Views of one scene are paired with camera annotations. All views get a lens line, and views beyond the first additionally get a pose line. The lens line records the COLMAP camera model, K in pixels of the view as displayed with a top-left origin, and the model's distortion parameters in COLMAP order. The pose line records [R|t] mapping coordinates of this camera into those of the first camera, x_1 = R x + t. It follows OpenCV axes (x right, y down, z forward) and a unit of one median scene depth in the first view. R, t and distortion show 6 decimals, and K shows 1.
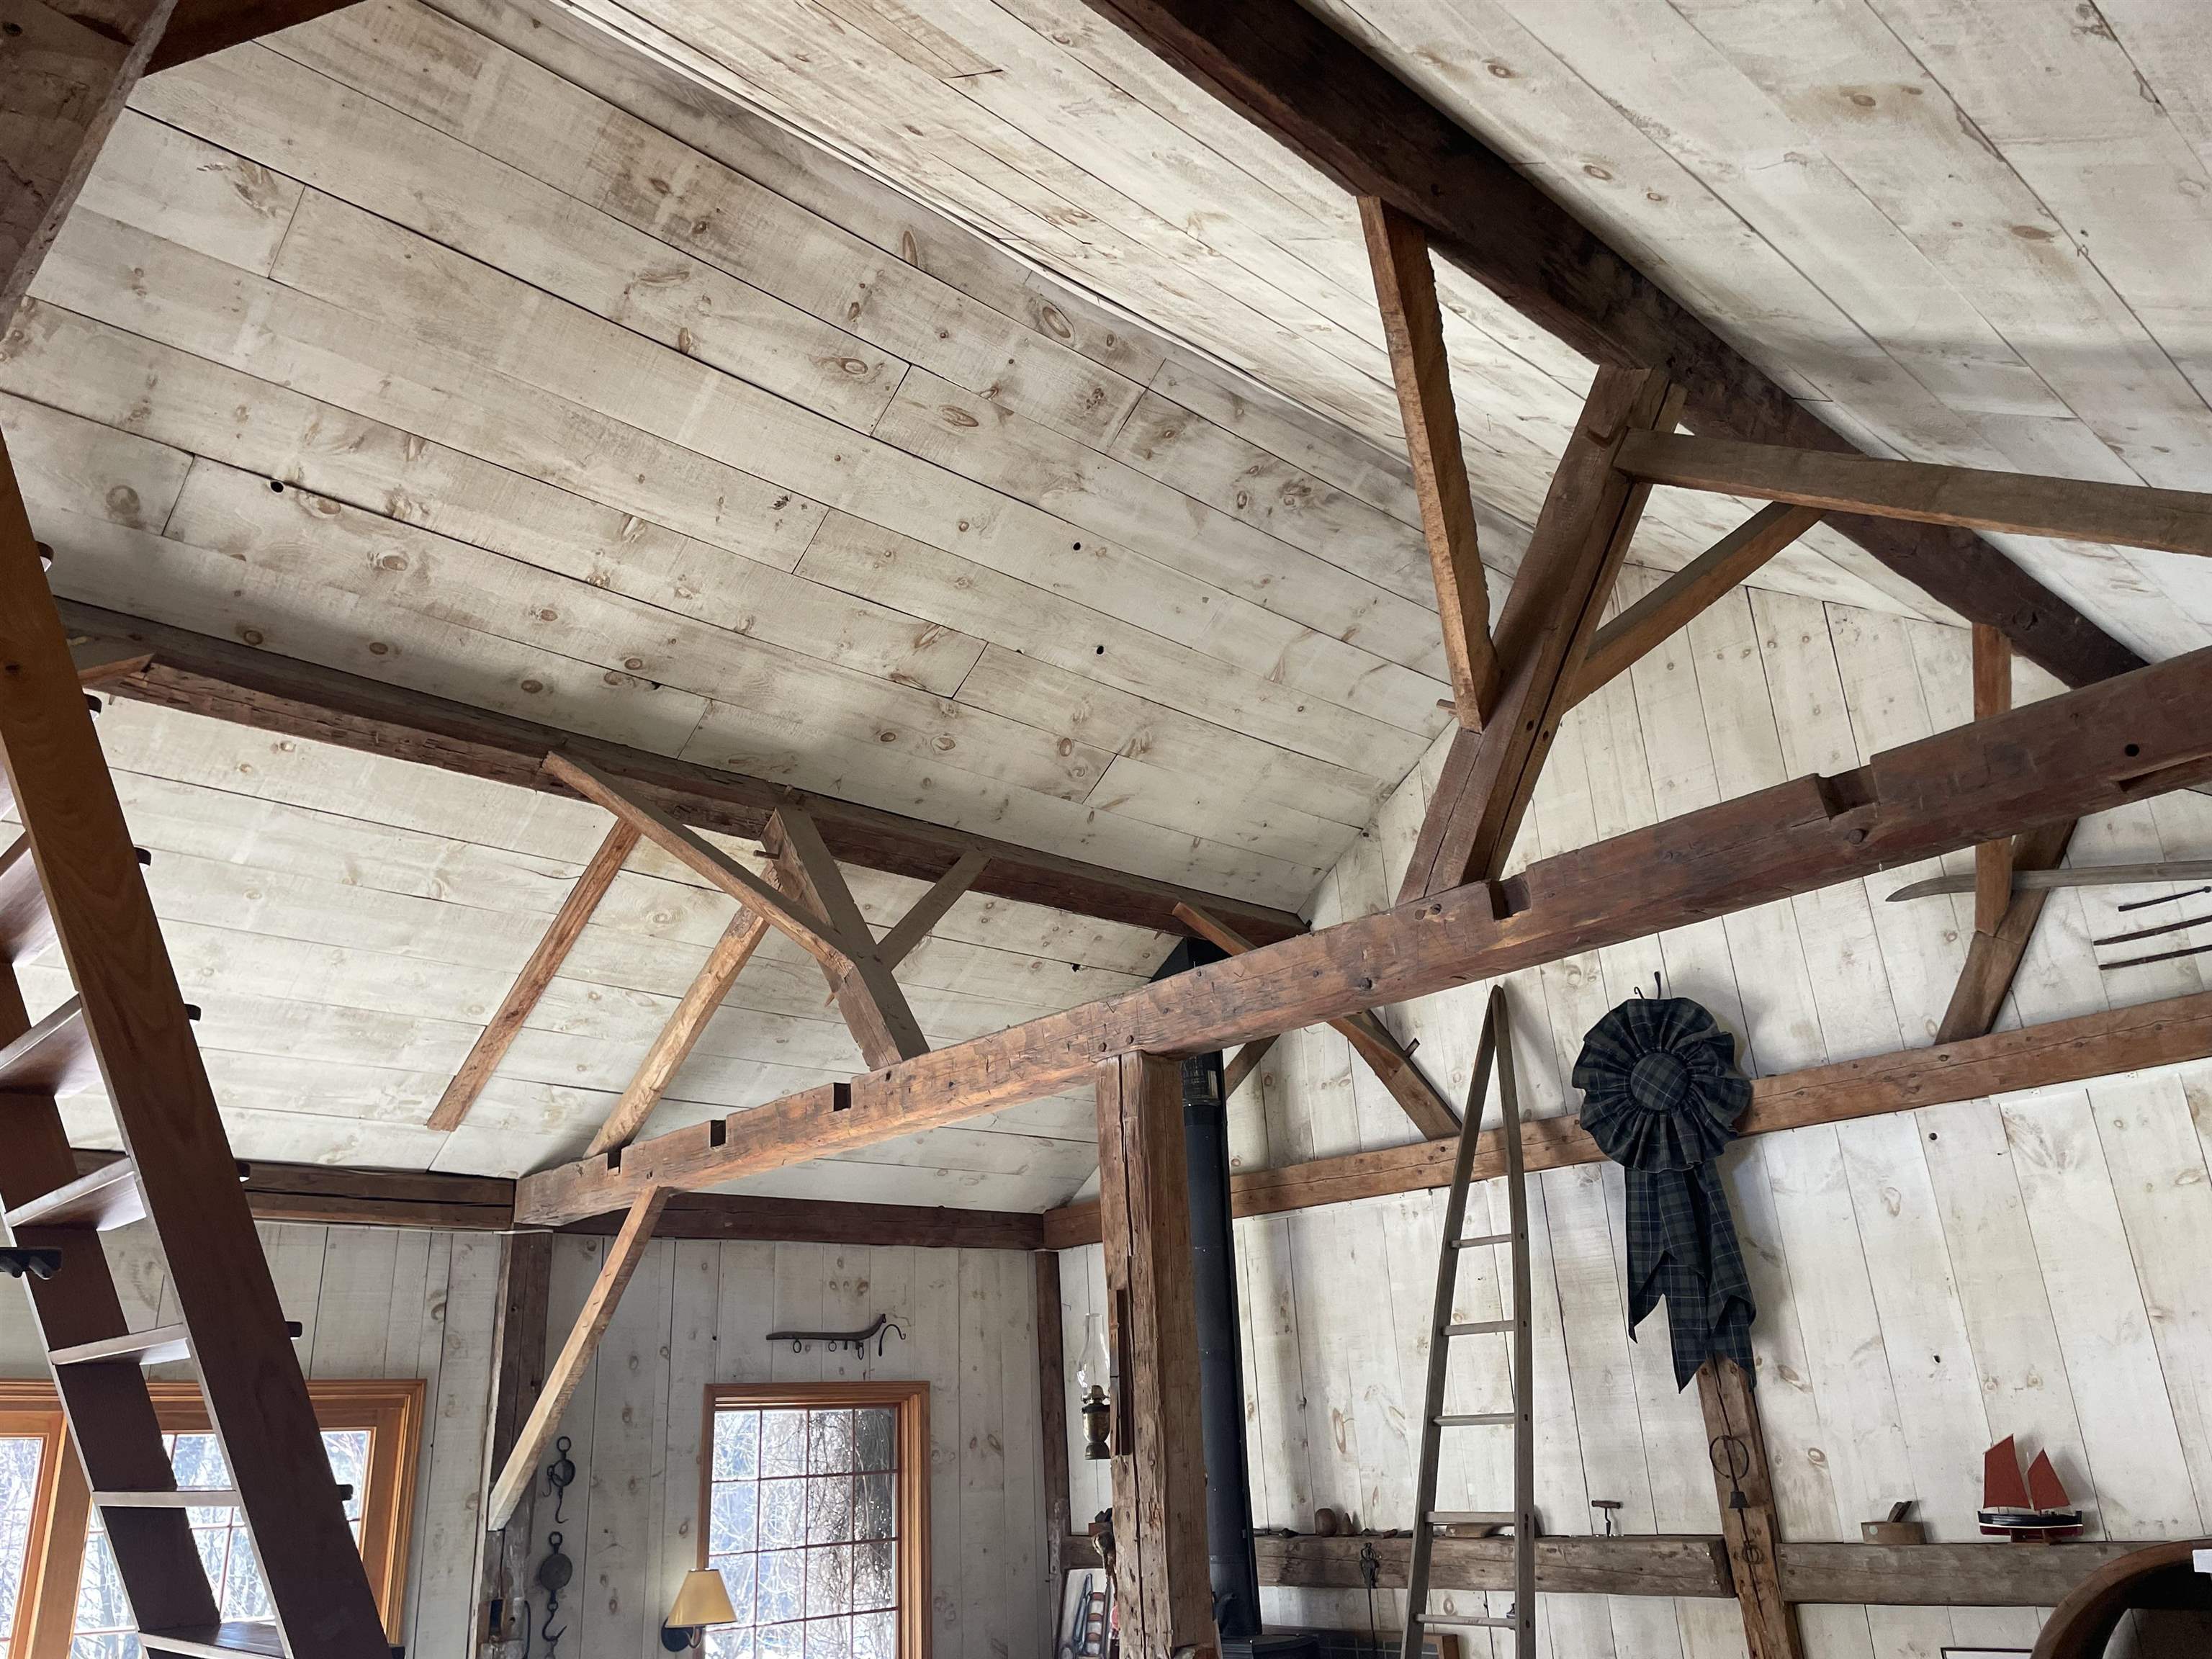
lens RADIAL K [[1667.8, 0, 1085.9], [0, 1667.8, 803.6], [0, 0, 1]] dist [0.090765, -0.114739]
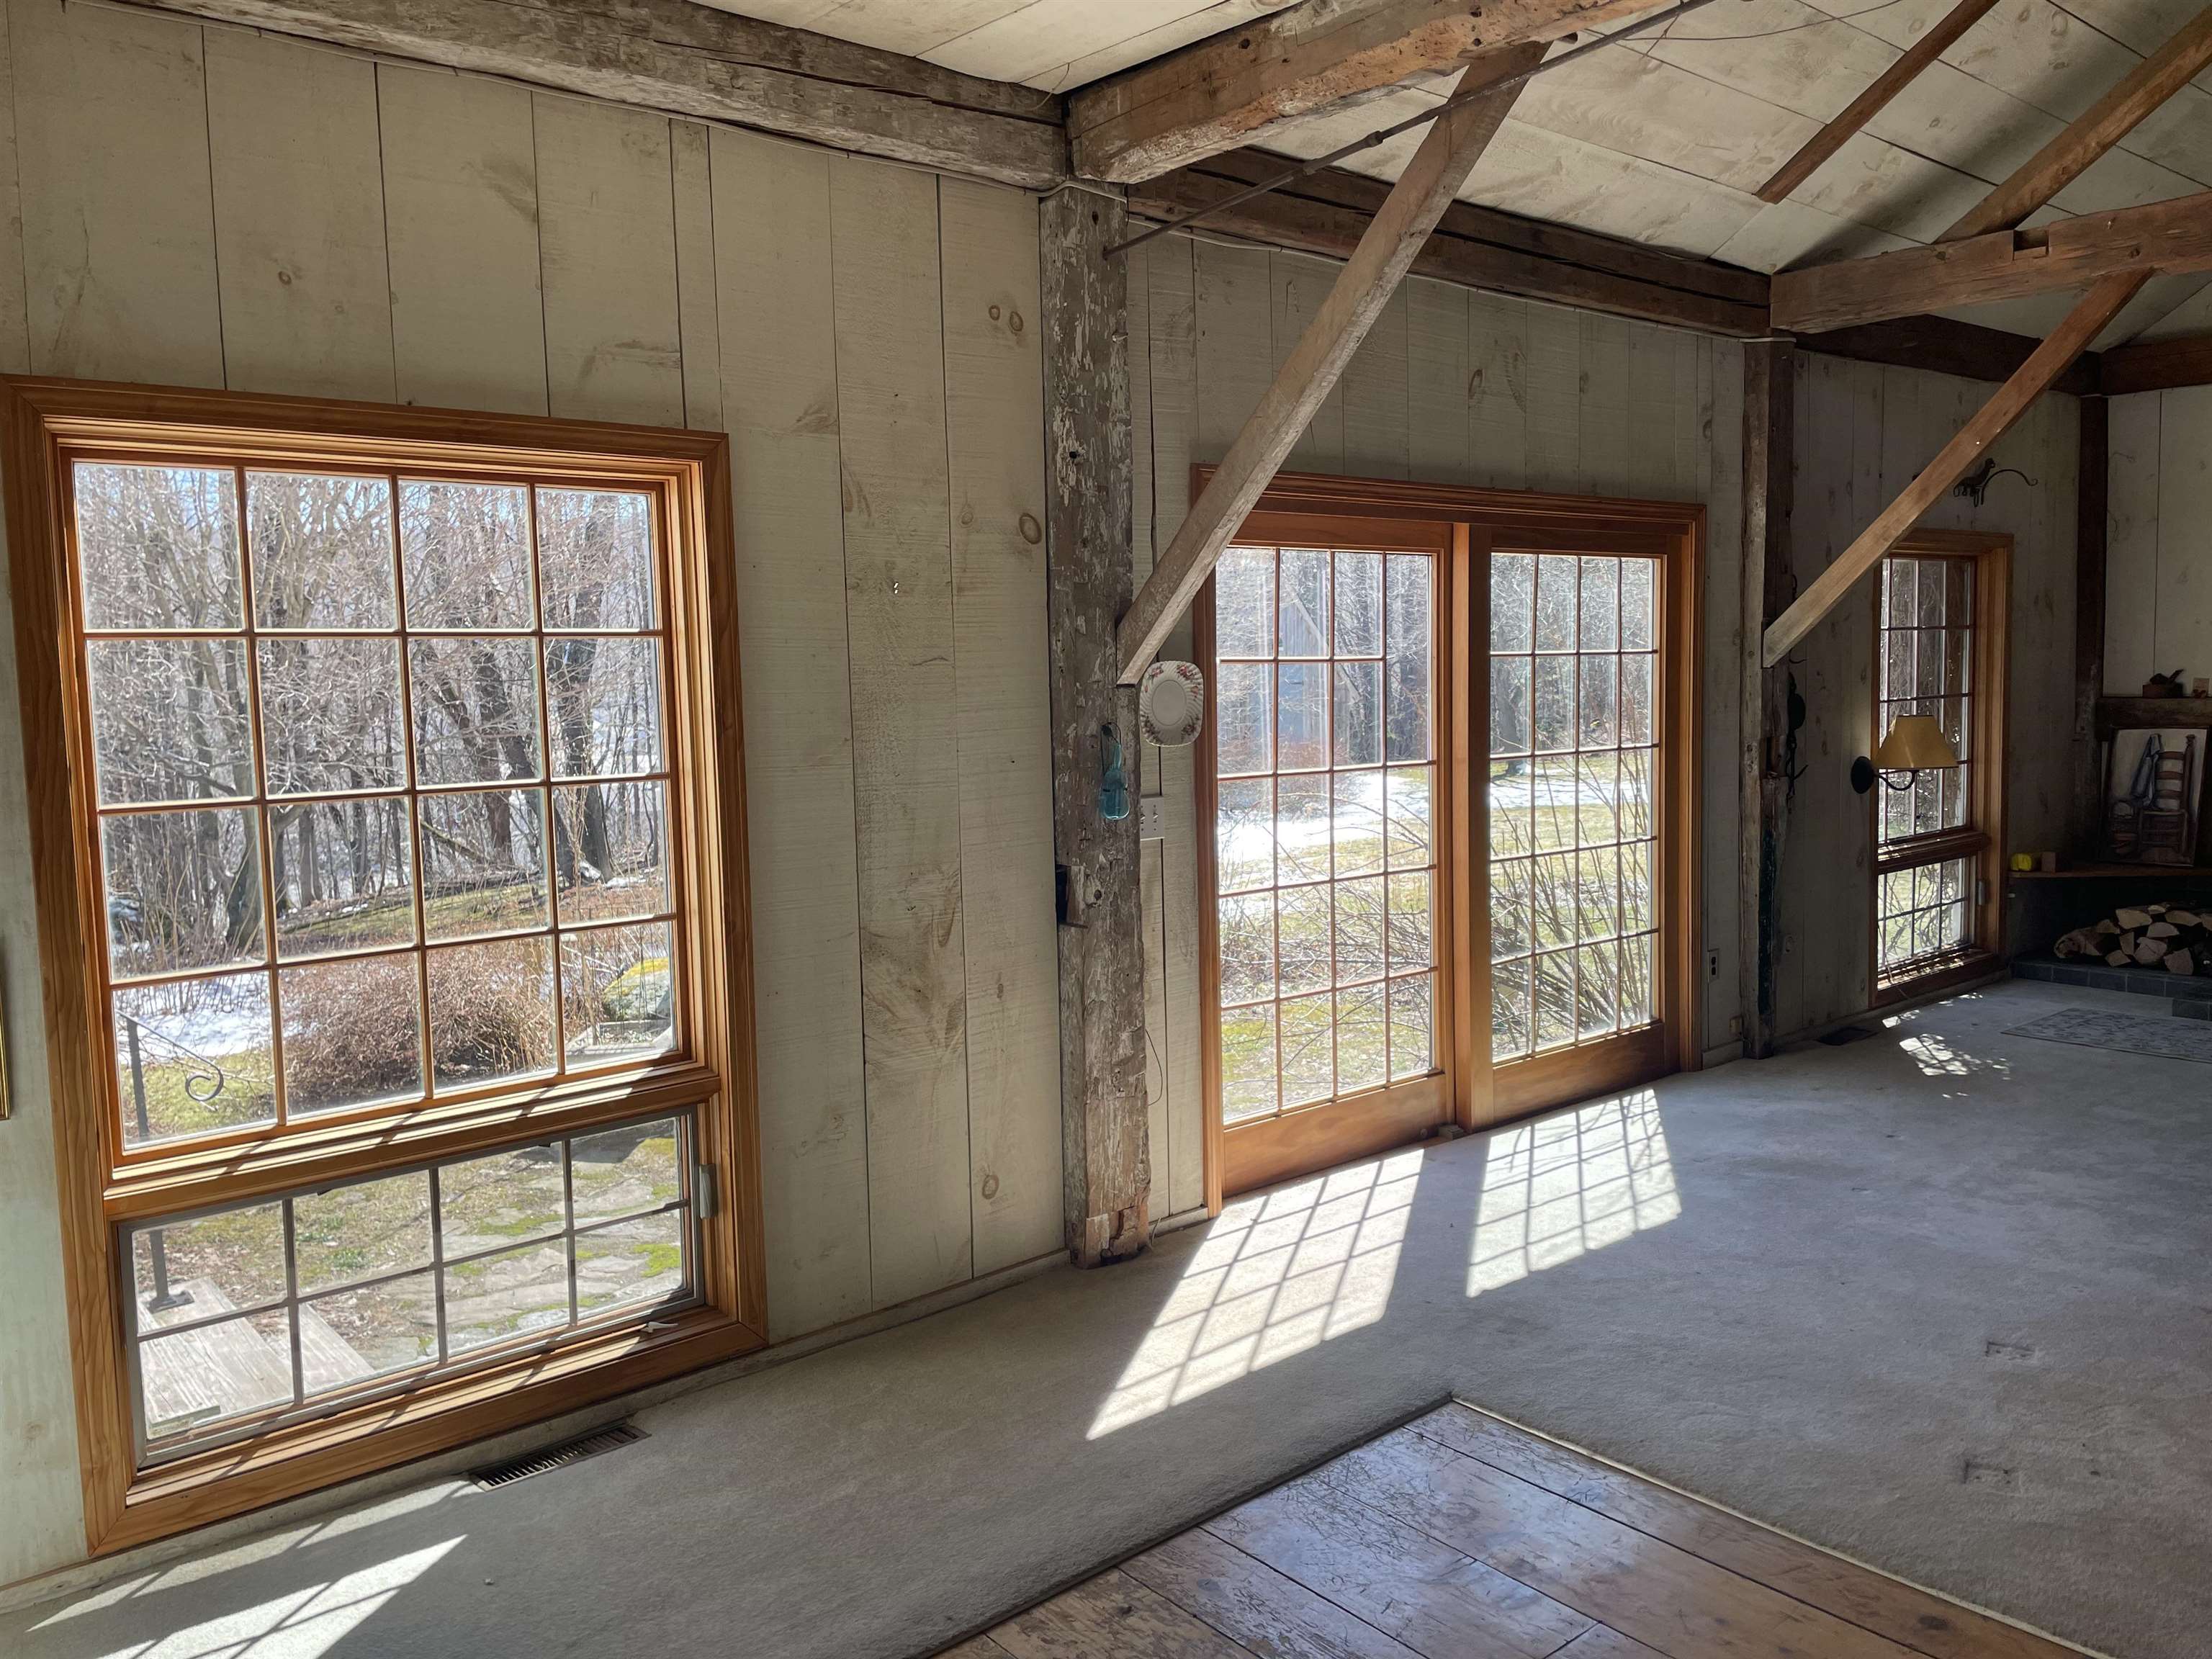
lens RADIAL K [[1667.8, 0, 1089.2], [0, 1667.8, 811.1], [0, 0, 1]] dist [0.090765, -0.114739]
pose [[0.998891, 0.024217, -0.040377, -0.682553], [-0.003762, 0.895887, 0.444266, 0.100084], [0.046932, -0.443622, 0.894984, 0.145135]]
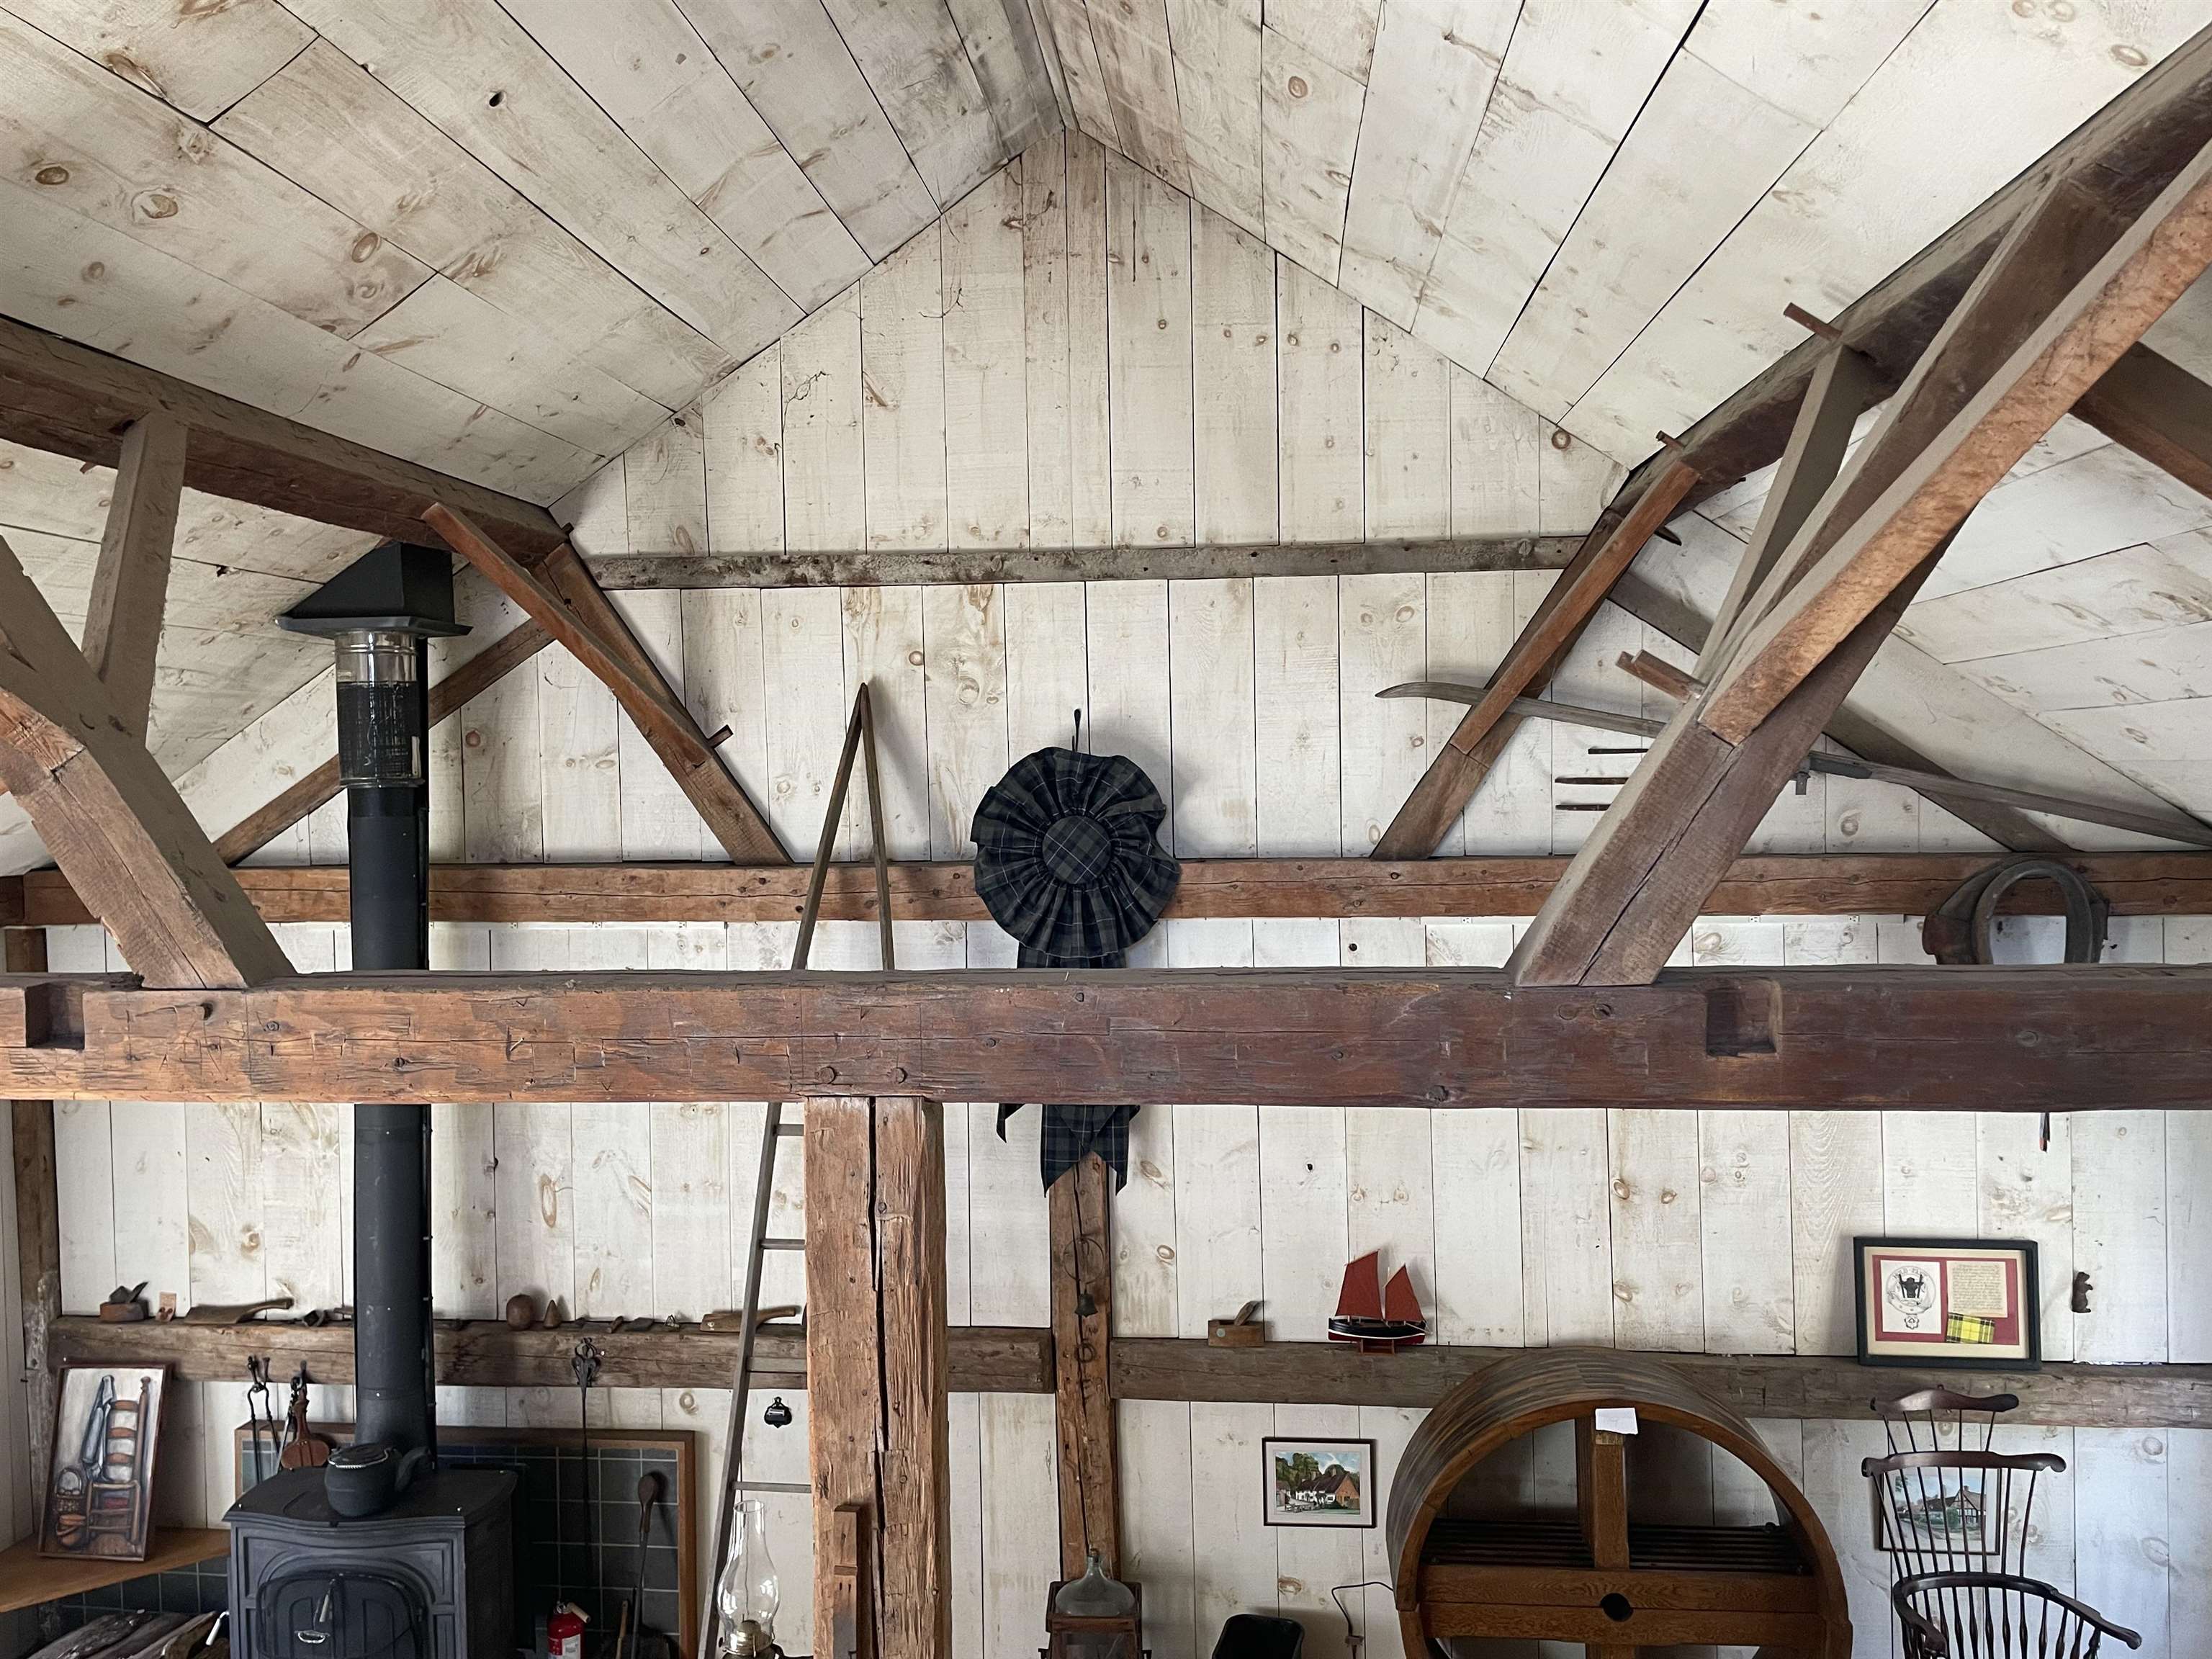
lens RADIAL K [[1667.8, 0, 1090.8], [0, 1667.8, 817.5], [0, 0, 1]] dist [0.090765, -0.114739]
pose [[0.748430, 0.019485, 0.662927, -0.206962], [-0.257918, 0.929437, 0.263865, -0.071289], [-0.611008, -0.368465, 0.700644, 0.418896]]
